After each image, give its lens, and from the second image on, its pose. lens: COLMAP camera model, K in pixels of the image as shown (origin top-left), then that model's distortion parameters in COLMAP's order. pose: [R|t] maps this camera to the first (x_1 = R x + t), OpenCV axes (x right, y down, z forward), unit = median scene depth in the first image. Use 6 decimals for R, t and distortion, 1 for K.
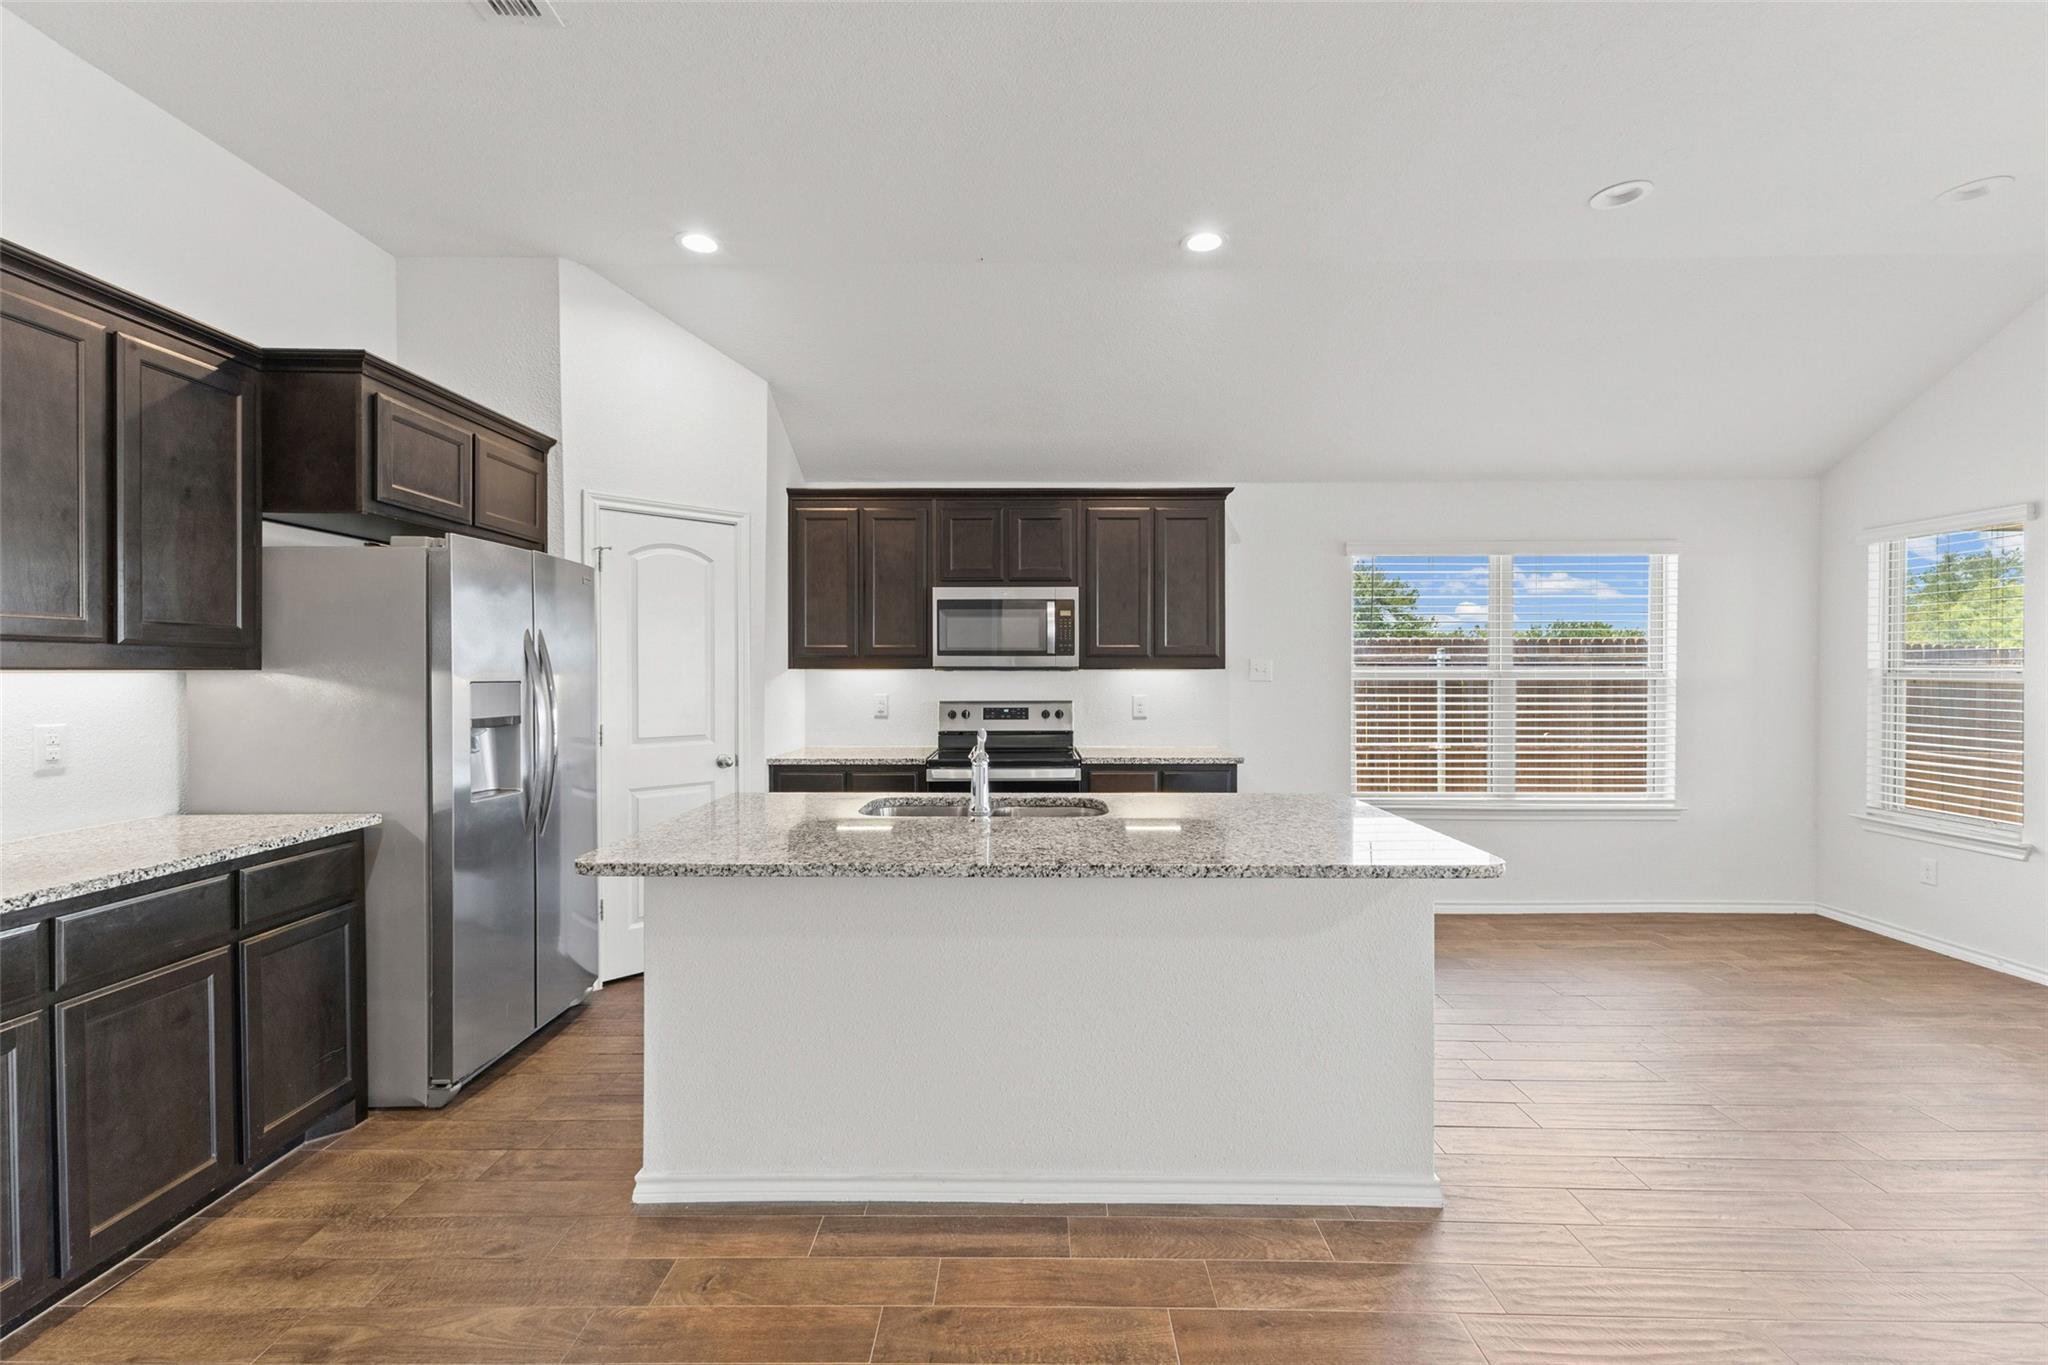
lens RADIAL K [[893.2, 0, 1031.6], [0, 893.2, 669.1], [0, 0, 1]] dist [0.013532, -0.002365]
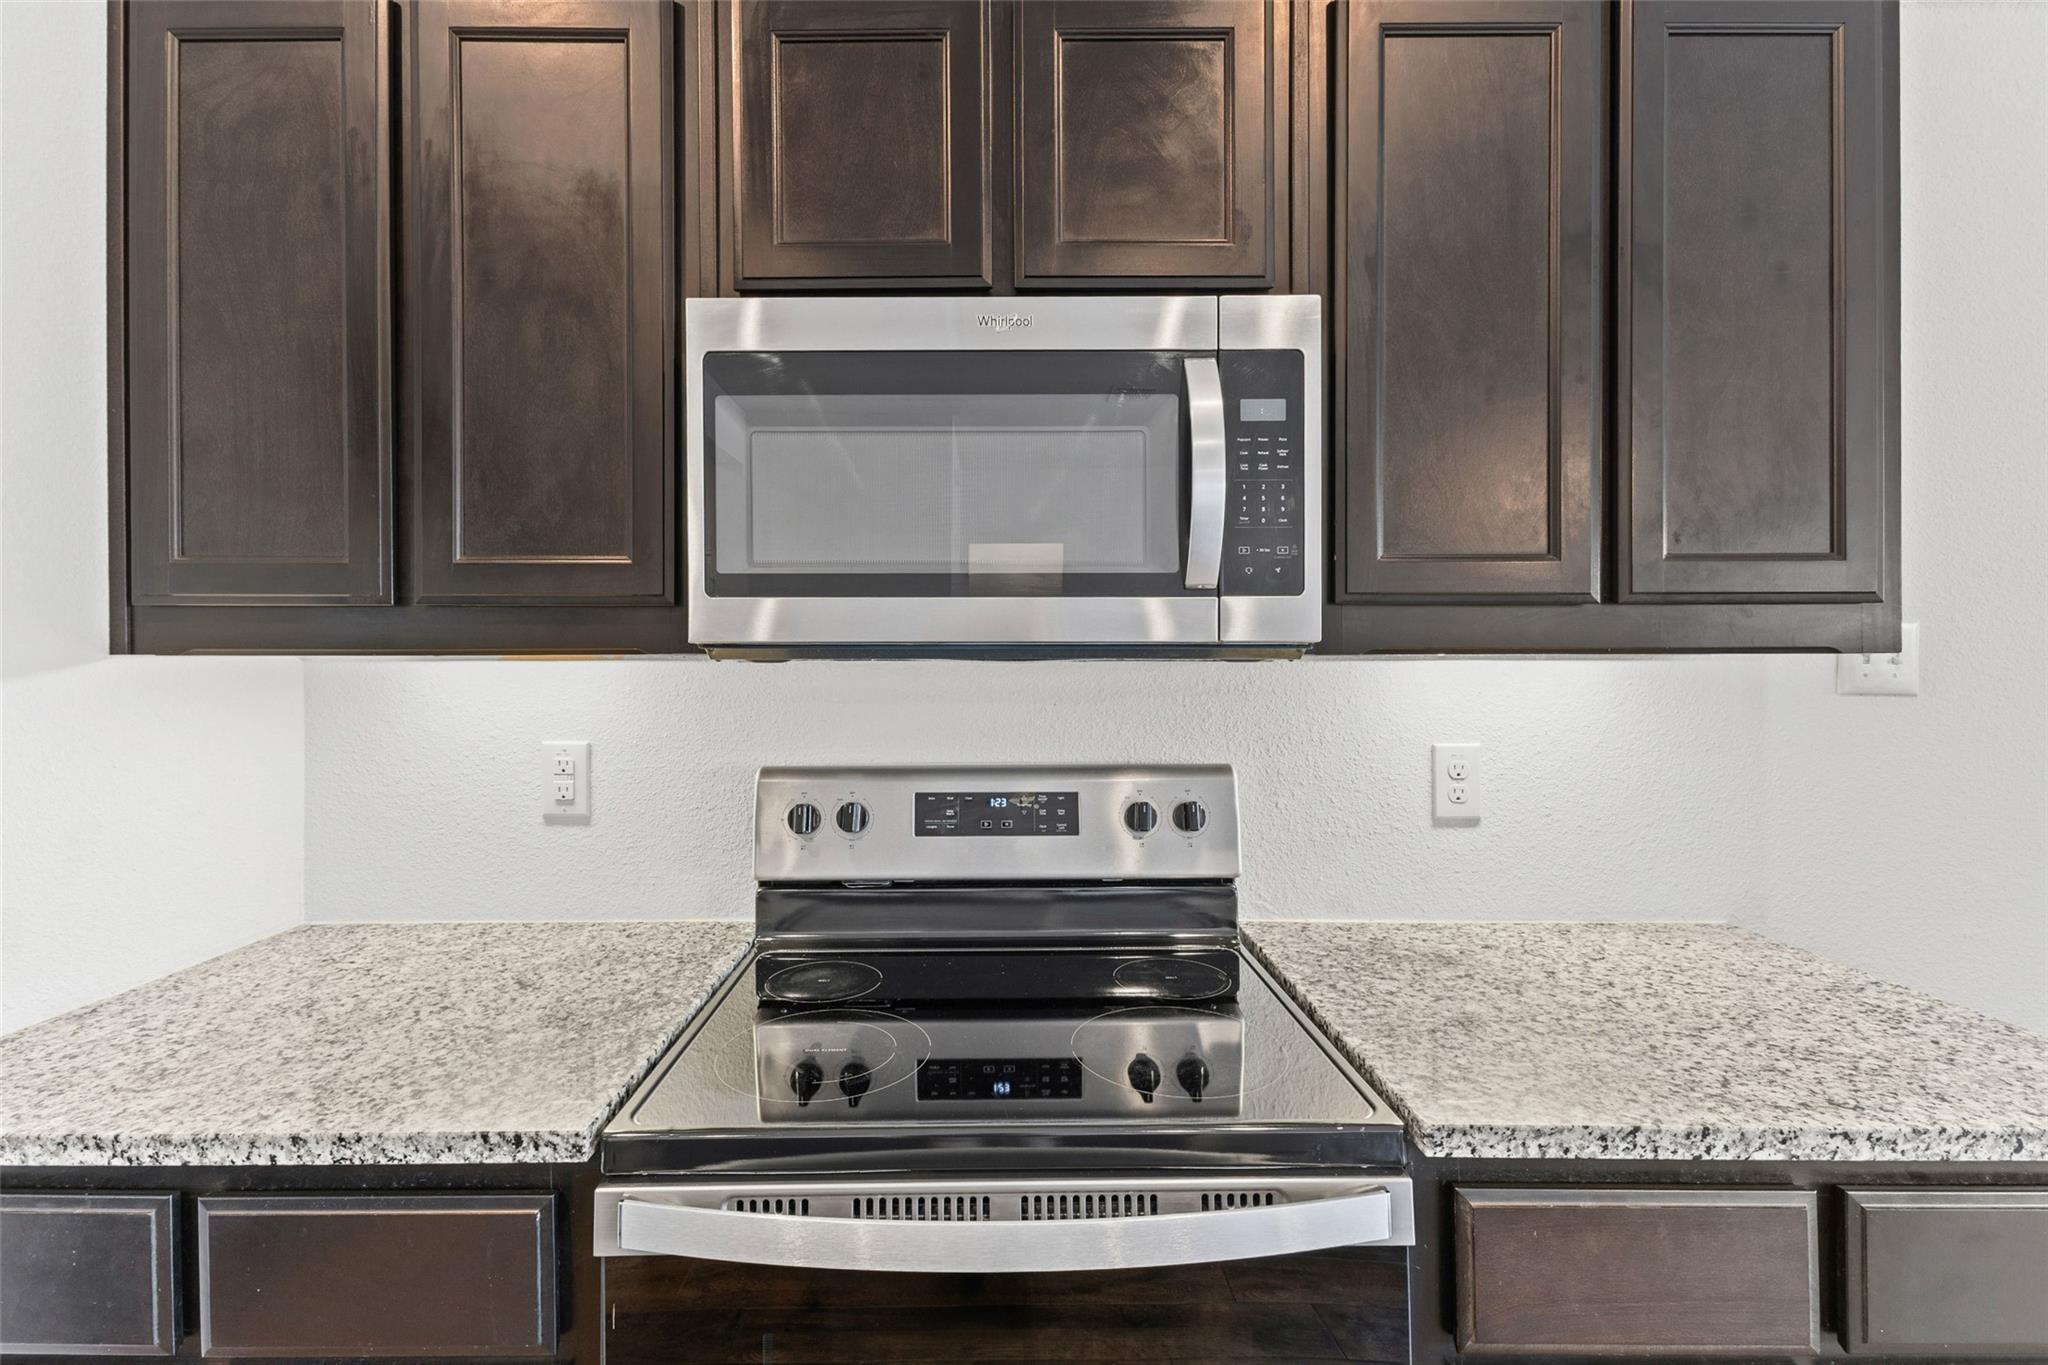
lens RADIAL K [[893.2, 0, 1001.5], [0, 893.2, 656.0], [0, 0, 1]] dist [0.013532, -0.002365]
pose [[0.999998, -0.001288, 0.001219, -0.029432], [0.001286, 0.999999, 0.001111, -0.000005], [-0.001220, -0.001109, 0.999999, 0.766906]]
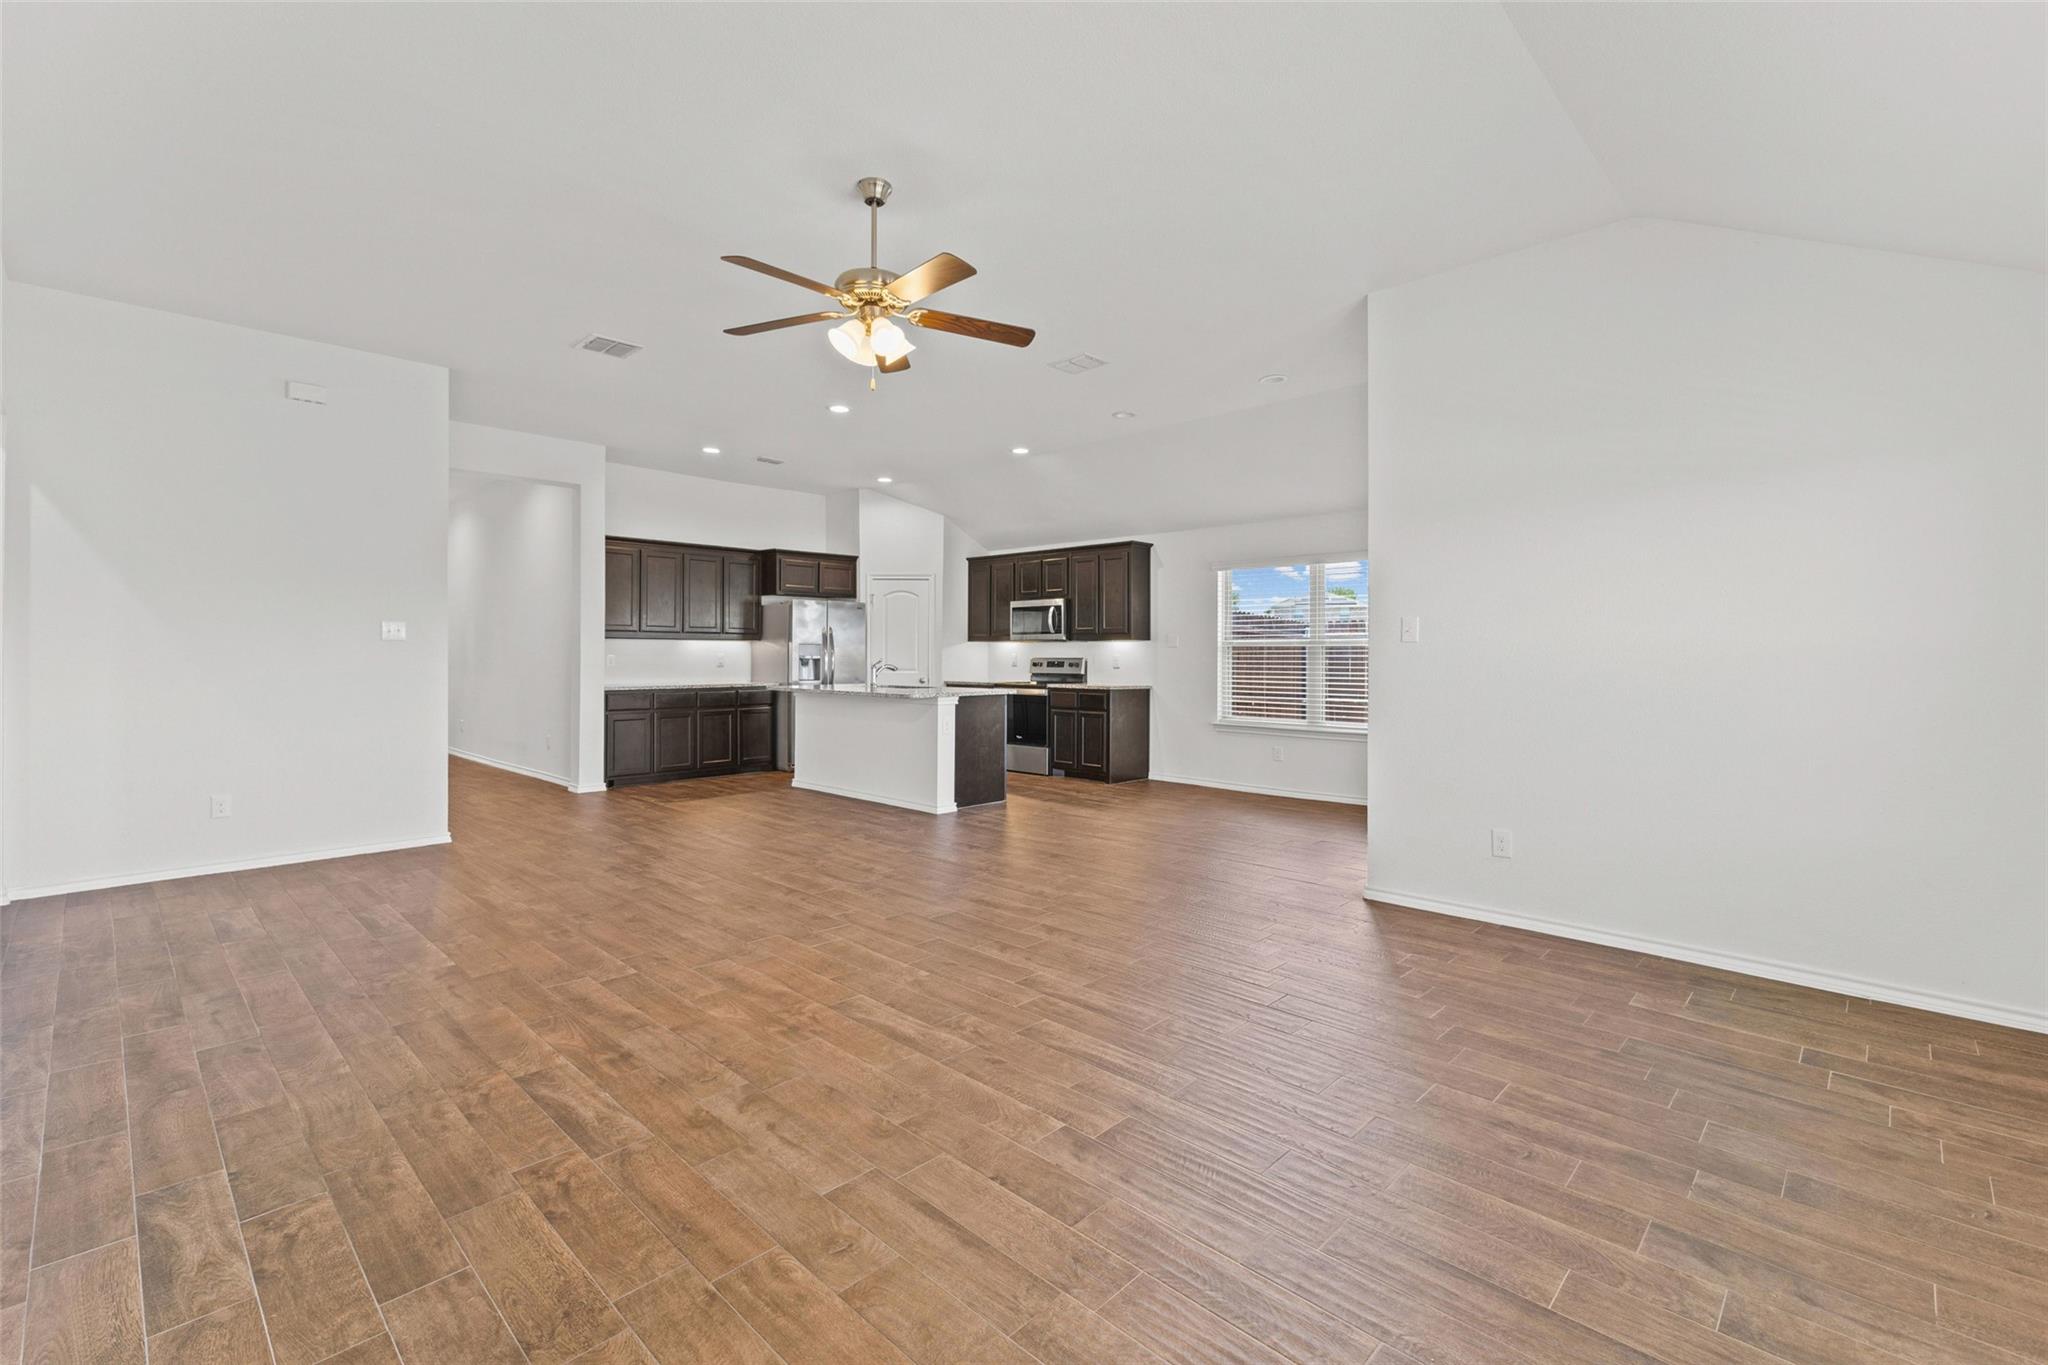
lens RADIAL K [[893.2, 0, 1032.3], [0, 893.2, 646.5], [0, 0, 1]] dist [0.013532, -0.002365]
pose [[0.725839, -0.002673, -0.687859, 1.349850], [-0.003183, 0.999969, -0.007245, 0.027188], [0.687857, 0.007449, 0.725808, -0.470951]]
